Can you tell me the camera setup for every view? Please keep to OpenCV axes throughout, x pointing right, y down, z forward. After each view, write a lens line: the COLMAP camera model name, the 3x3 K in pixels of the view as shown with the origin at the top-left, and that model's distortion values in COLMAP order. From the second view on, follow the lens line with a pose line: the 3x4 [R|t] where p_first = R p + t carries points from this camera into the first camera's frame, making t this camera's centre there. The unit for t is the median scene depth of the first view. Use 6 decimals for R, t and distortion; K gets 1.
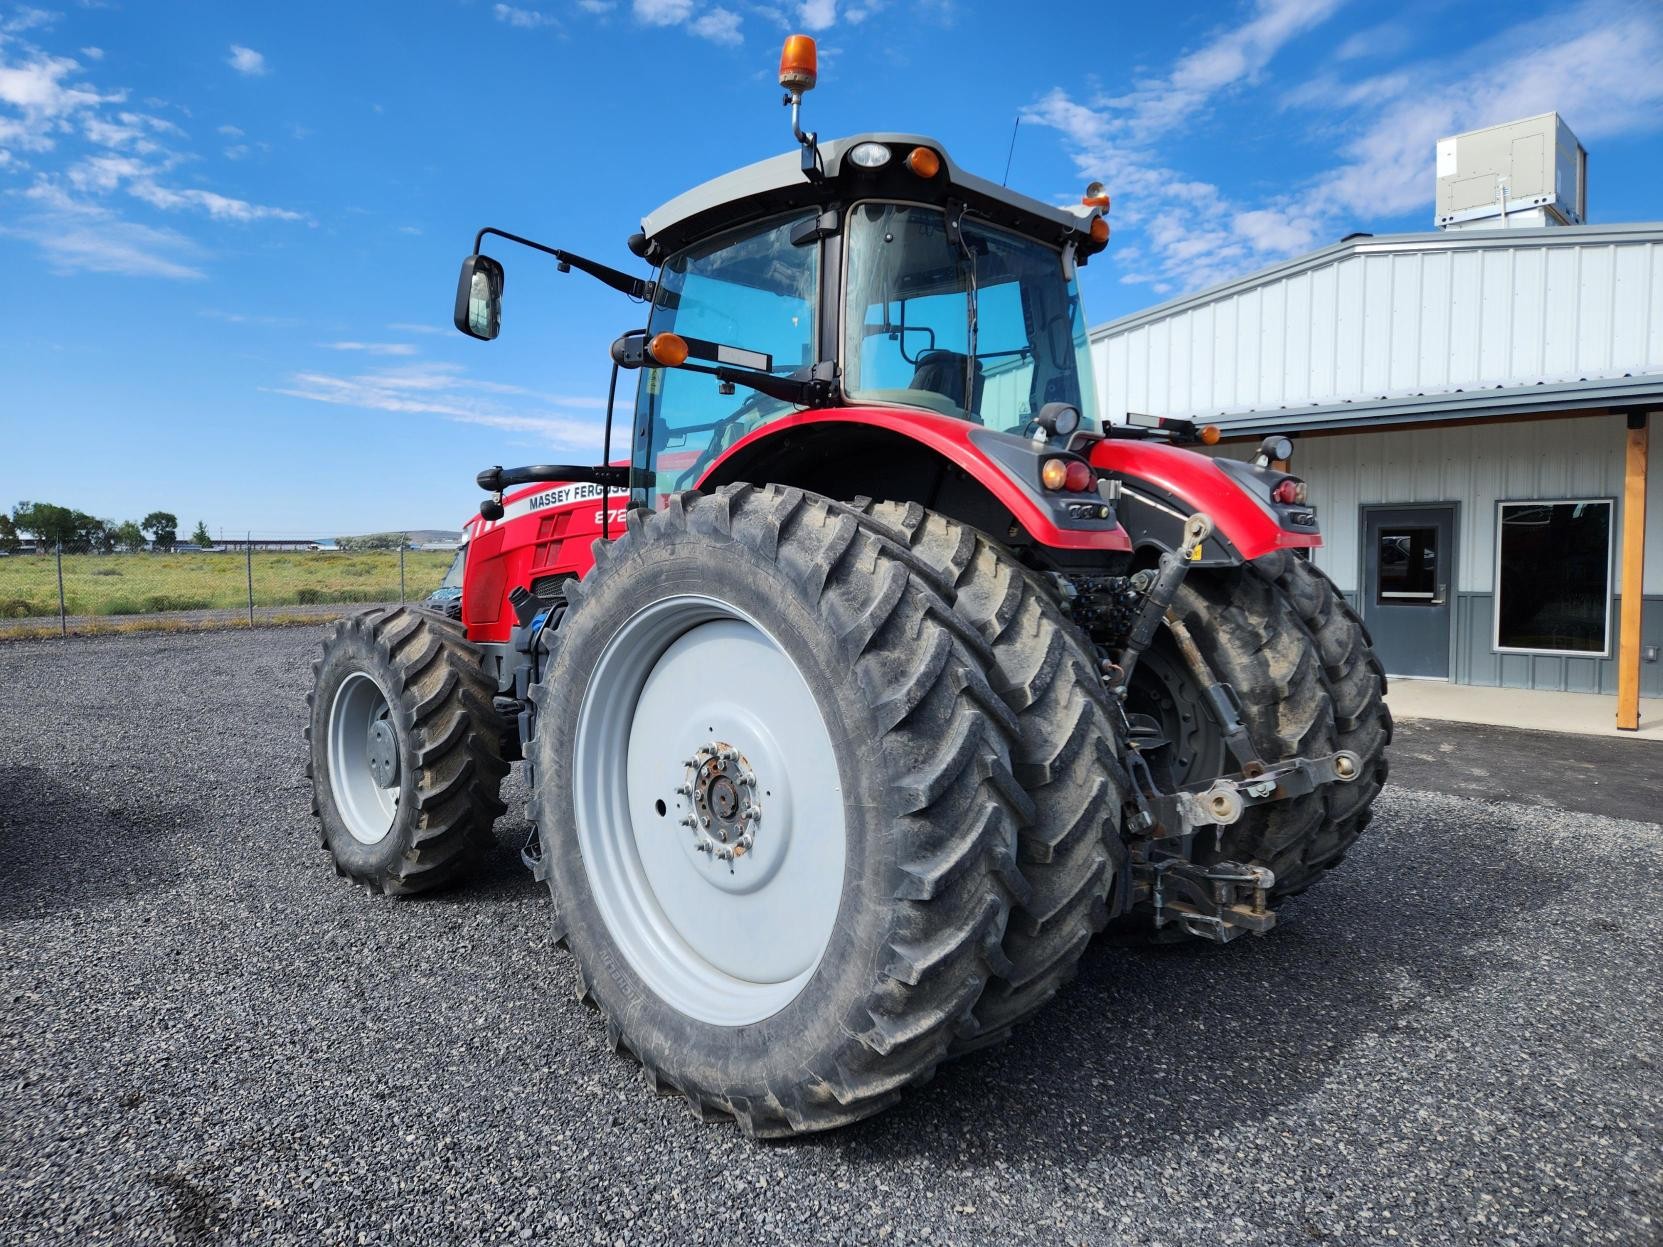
lens RADIAL K [[1101.0, 0, 814.1], [0, 1101.0, 616.9], [0, 0, 1]] dist [0.061955, -0.048930]
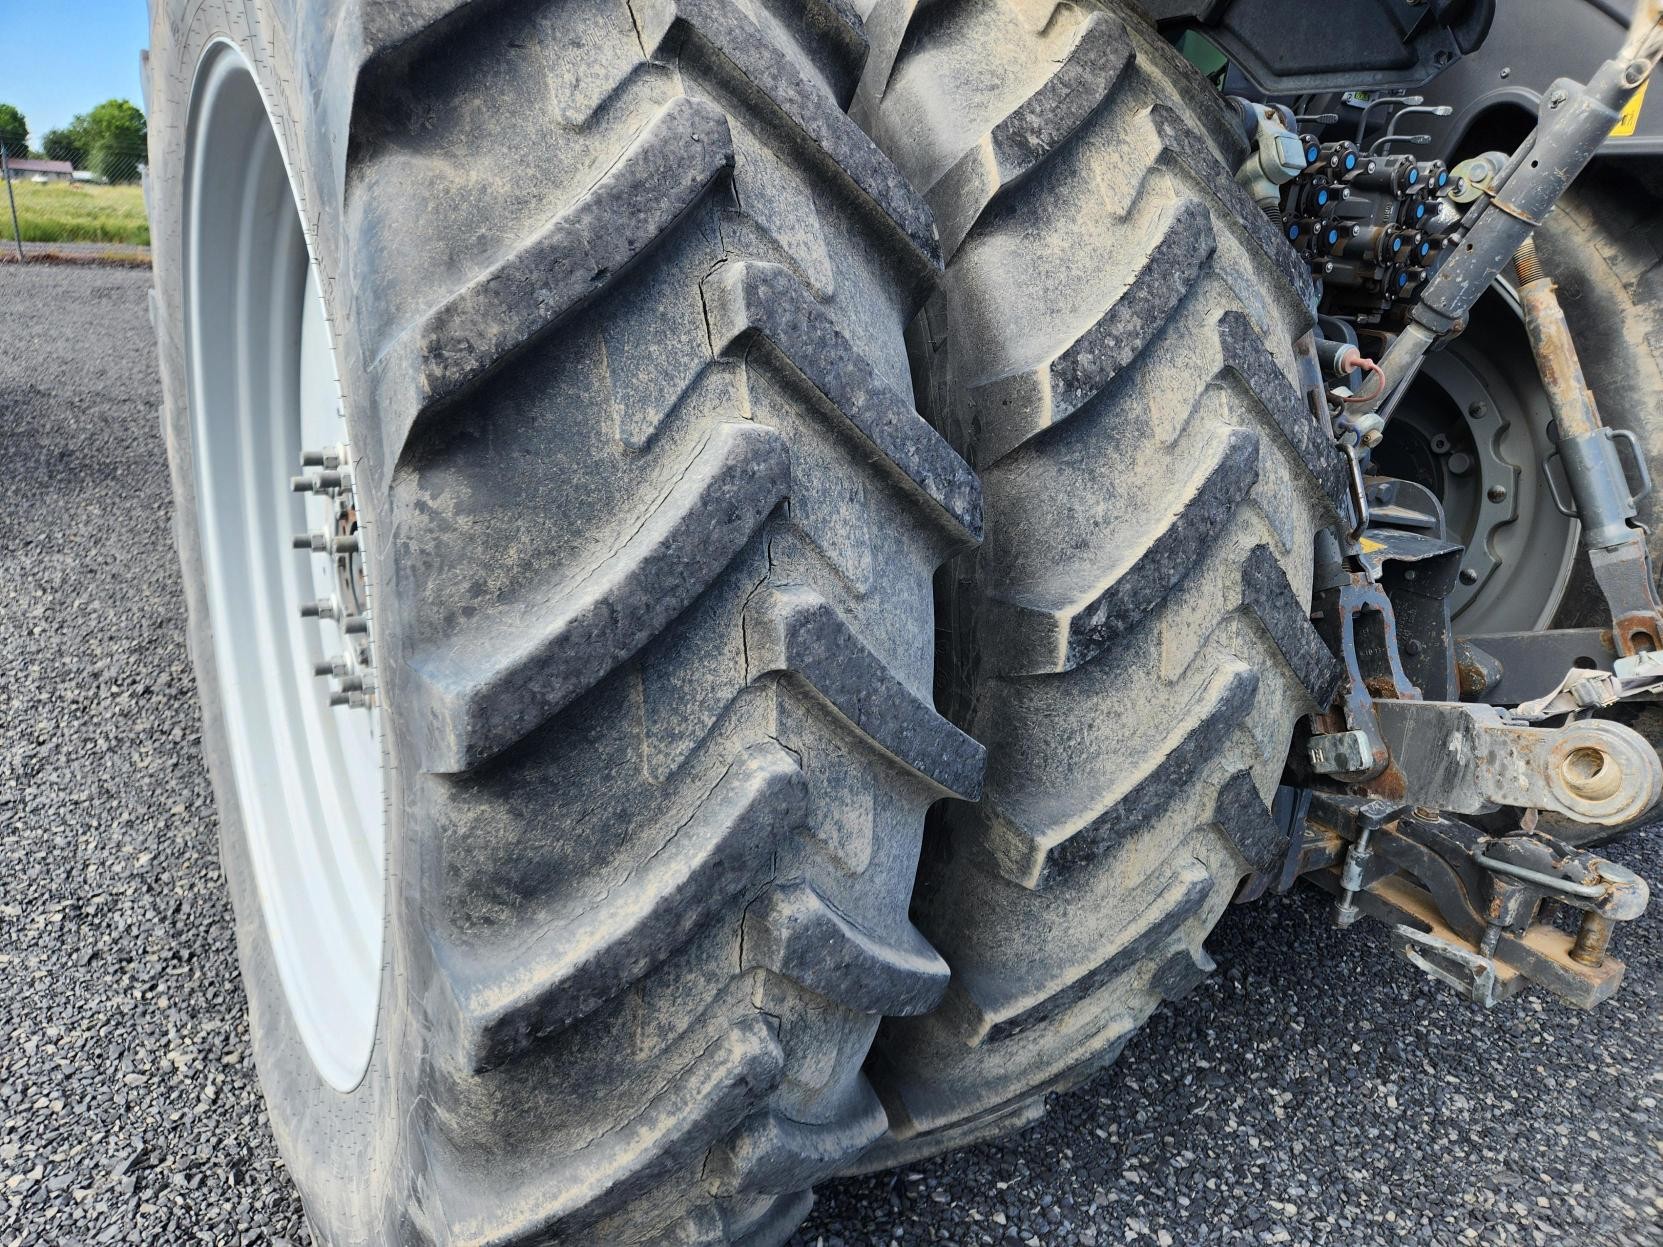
lens RADIAL K [[1101.0, 0, 837.0], [0, 1101.0, 630.0], [0, 0, 1]] dist [0.061955, -0.048930]
pose [[0.978917, 0.131183, -0.156566, 0.169515], [-0.084195, 0.957507, 0.275848, 0.045668], [0.186100, -0.256850, 0.948364, 0.585160]]
